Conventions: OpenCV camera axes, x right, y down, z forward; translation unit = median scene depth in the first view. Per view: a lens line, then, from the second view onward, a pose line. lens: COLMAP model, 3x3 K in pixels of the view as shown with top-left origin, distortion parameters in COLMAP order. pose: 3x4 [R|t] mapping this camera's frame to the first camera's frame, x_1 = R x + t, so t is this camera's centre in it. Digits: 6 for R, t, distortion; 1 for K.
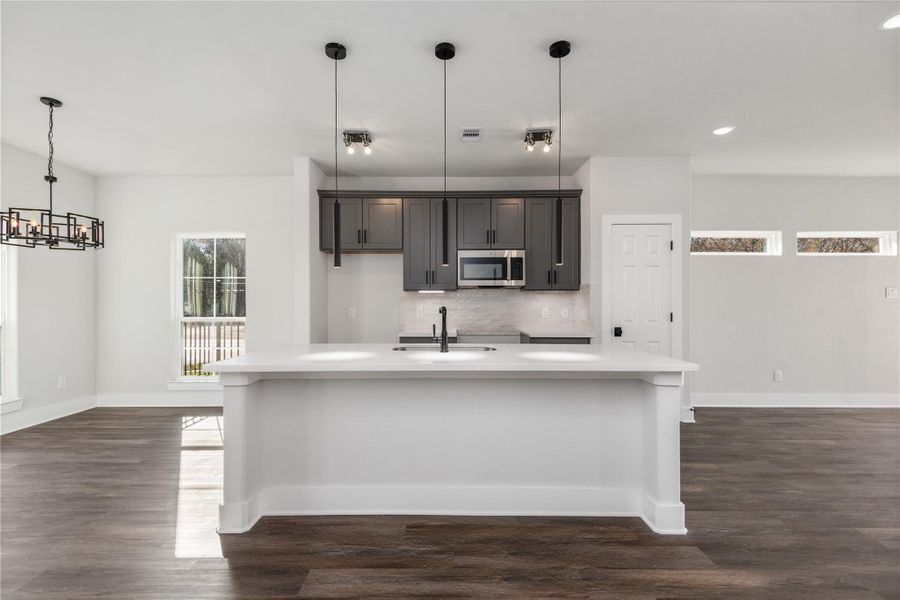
lens RADIAL K [[404.1, 0, 450.0], [0, 404.1, 300.0], [0, 0, 1]] dist [0.023221, -0.014612]
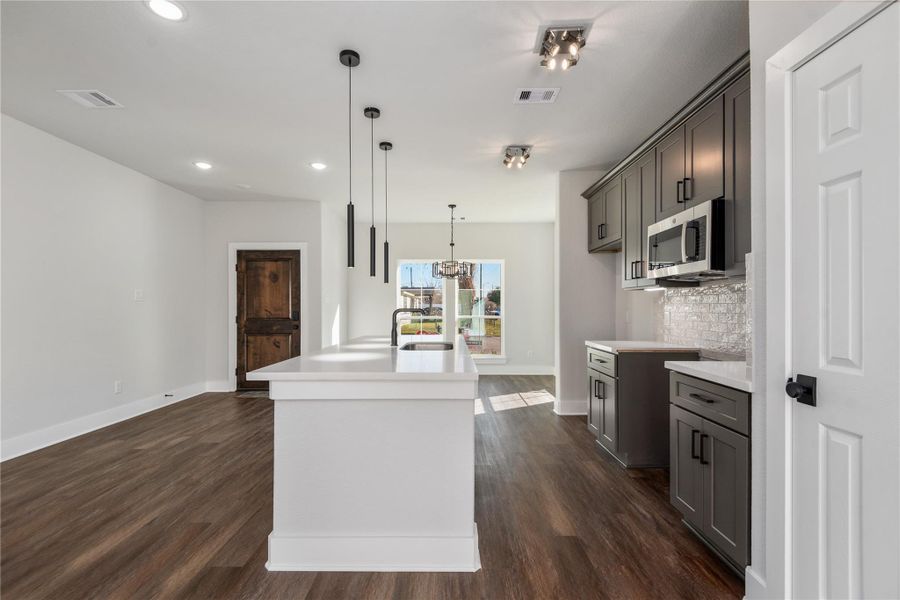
lens RADIAL K [[405.5, 0, 449.3], [0, 405.5, 303.3], [0, 0, 1]] dist [0.024072, -0.015196]
pose [[0.005458, -0.008576, -0.999948, 0.739591], [0.006418, 0.999943, -0.008541, 0.009286], [0.999965, -0.006371, 0.005513, 0.704534]]
